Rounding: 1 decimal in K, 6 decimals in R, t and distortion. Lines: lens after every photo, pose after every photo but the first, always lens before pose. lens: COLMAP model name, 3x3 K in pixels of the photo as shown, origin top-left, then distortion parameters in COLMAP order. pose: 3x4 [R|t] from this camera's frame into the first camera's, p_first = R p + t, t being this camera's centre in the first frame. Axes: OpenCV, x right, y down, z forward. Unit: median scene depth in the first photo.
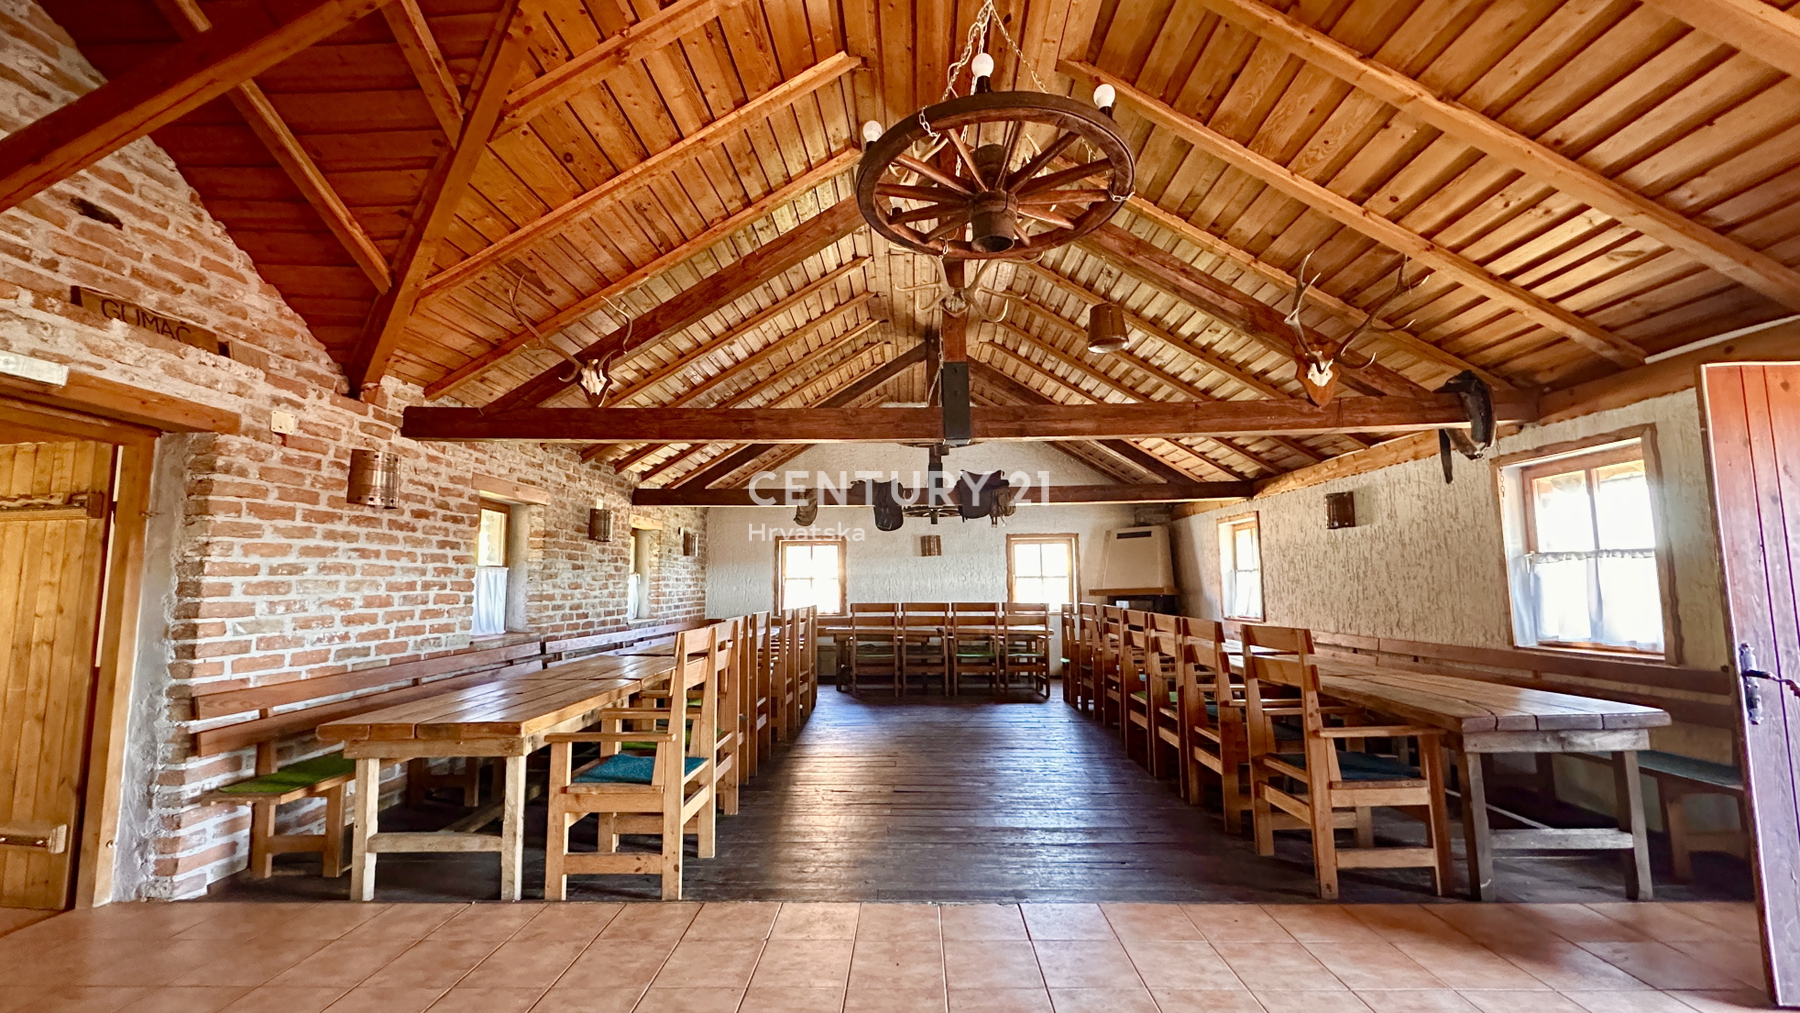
lens RADIAL K [[718.4, 0, 895.2], [0, 718.4, 509.9], [0, 0, 1]] dist [-0.006109, 0.000931]
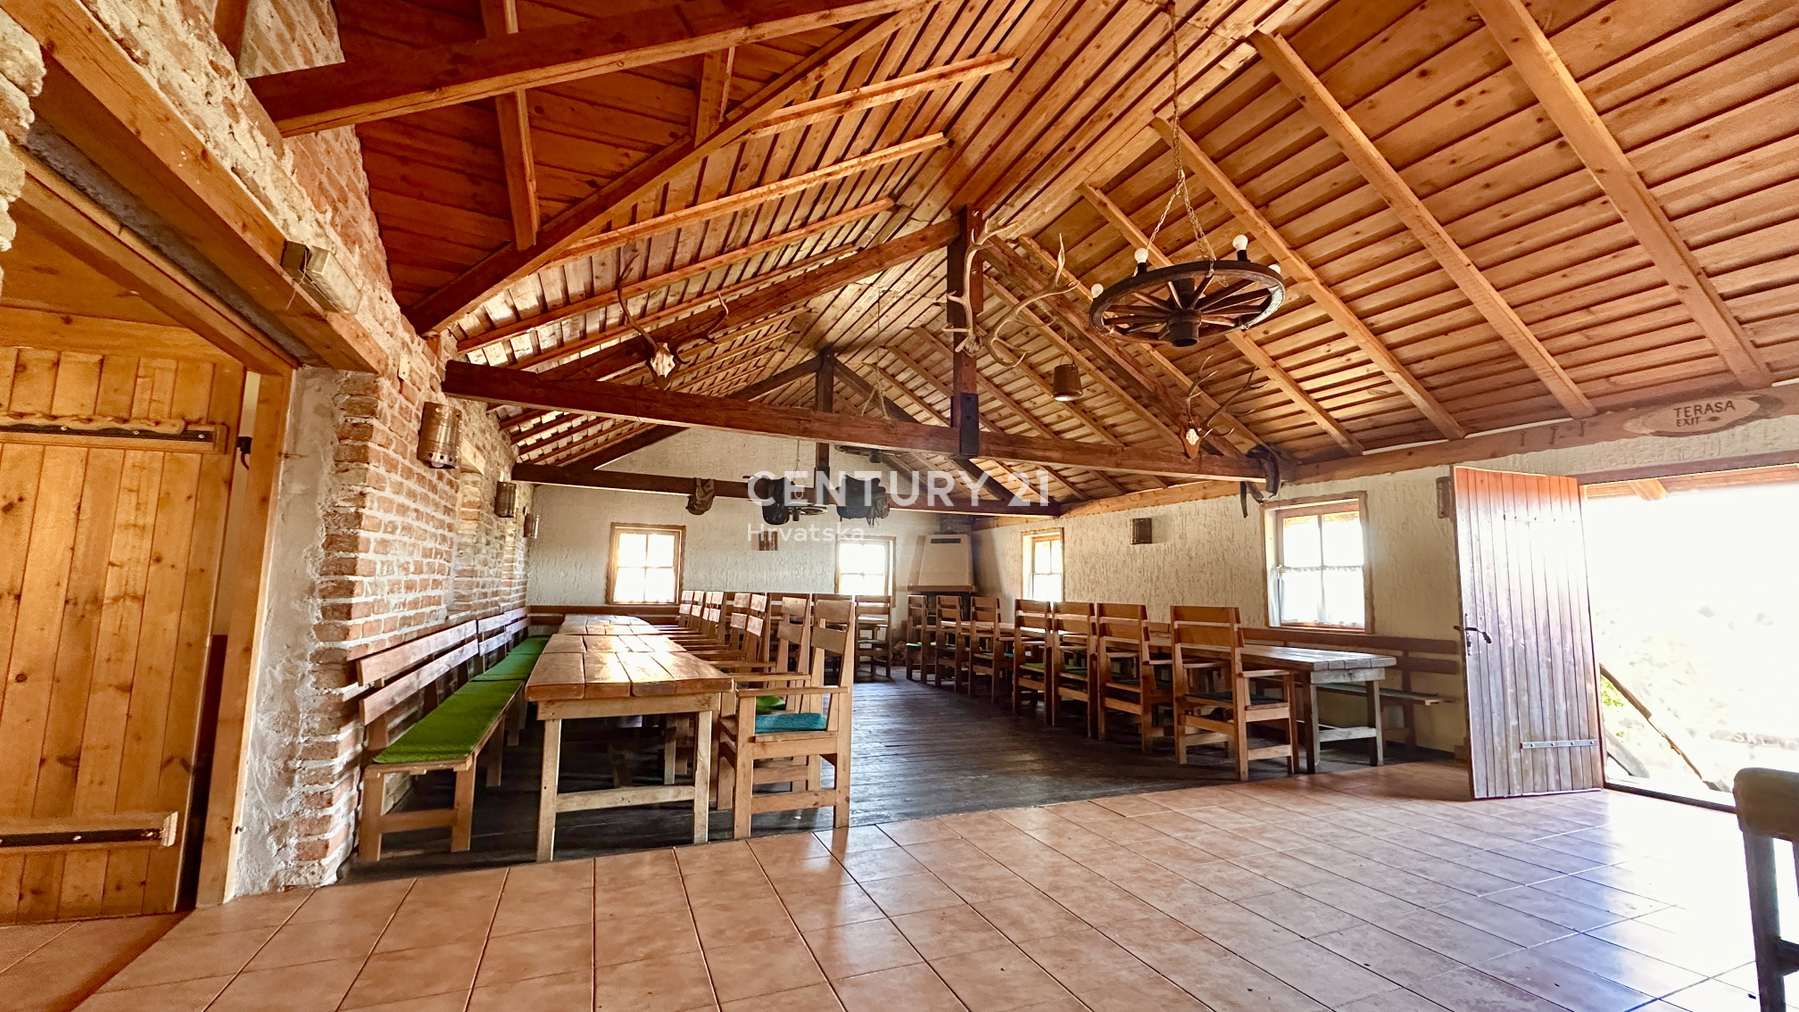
lens RADIAL K [[718.0, 0, 861.9], [0, 718.0, 507.7], [0, 0, 1]] dist [-0.006109, 0.000931]
pose [[0.917577, 0.072660, 0.390861, -0.732813], [-0.070566, 0.997312, -0.019740, 0.037736], [-0.391244, -0.009469, 0.920238, -0.090416]]
